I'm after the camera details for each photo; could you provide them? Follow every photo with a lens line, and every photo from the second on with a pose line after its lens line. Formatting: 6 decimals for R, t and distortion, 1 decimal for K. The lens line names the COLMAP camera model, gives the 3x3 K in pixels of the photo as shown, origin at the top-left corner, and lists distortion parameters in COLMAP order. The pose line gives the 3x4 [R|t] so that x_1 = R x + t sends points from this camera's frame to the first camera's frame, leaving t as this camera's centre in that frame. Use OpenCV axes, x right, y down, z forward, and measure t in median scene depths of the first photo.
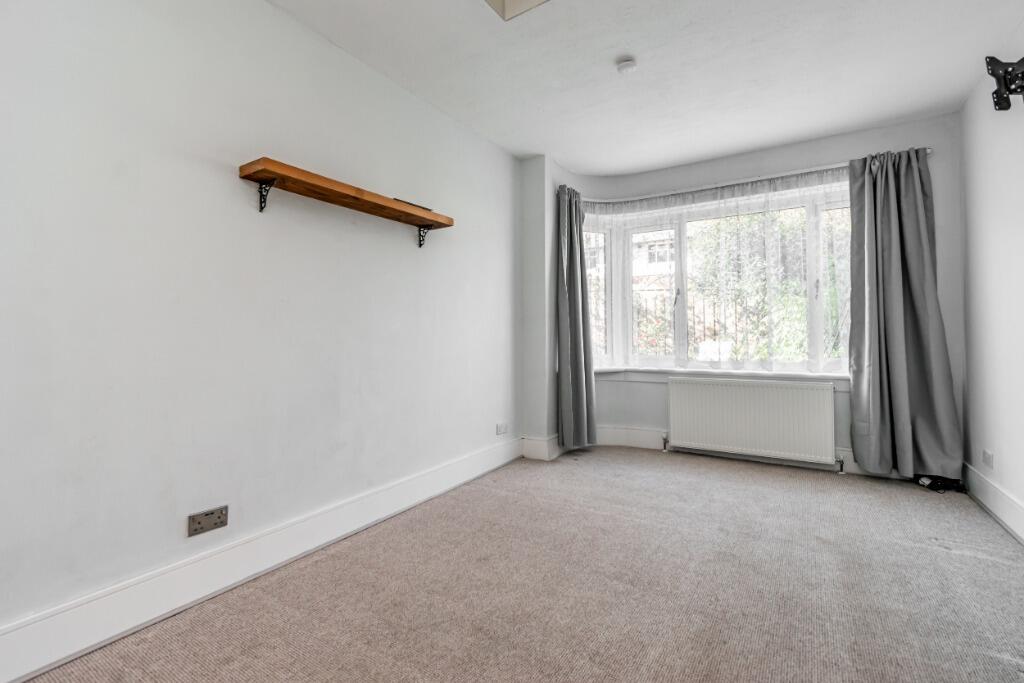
lens RADIAL K [[447.8, 0, 533.6], [0, 447.8, 333.1], [0, 0, 1]] dist [0.000042, 0.000079]
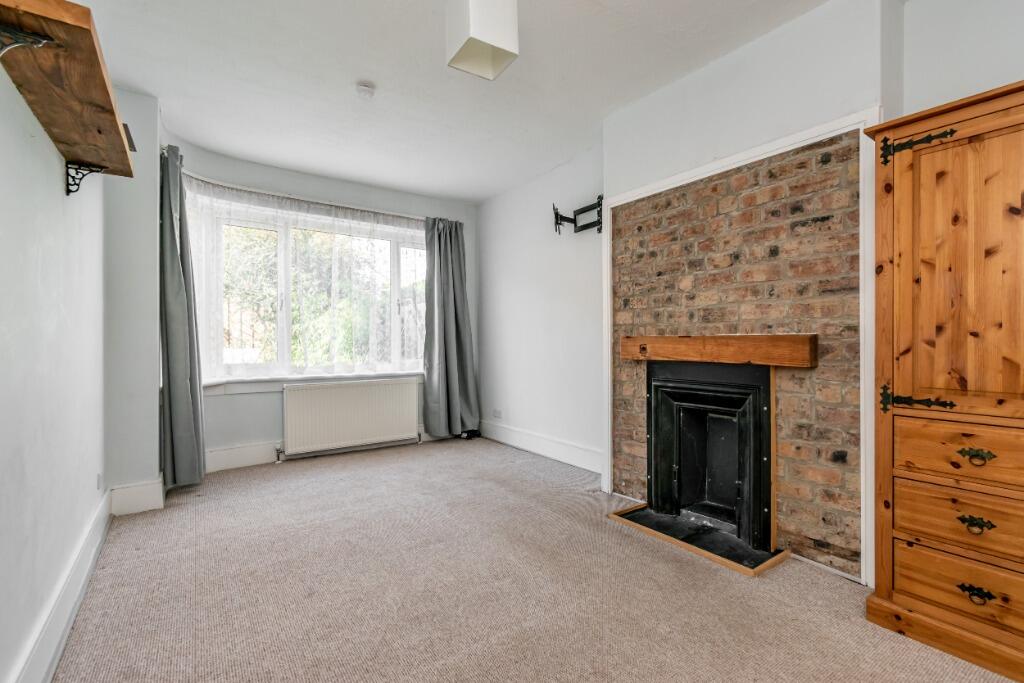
lens RADIAL K [[462.5, 0, 512.0], [0, 462.5, 341.5], [0, 0, 1]] dist [-0.000928, -0.000282]
pose [[0.407036, 0.004818, 0.913400, -0.496434], [-0.007605, 0.999969, -0.001885, 0.002887], [-0.913381, -0.006179, 0.407060, 0.169797]]
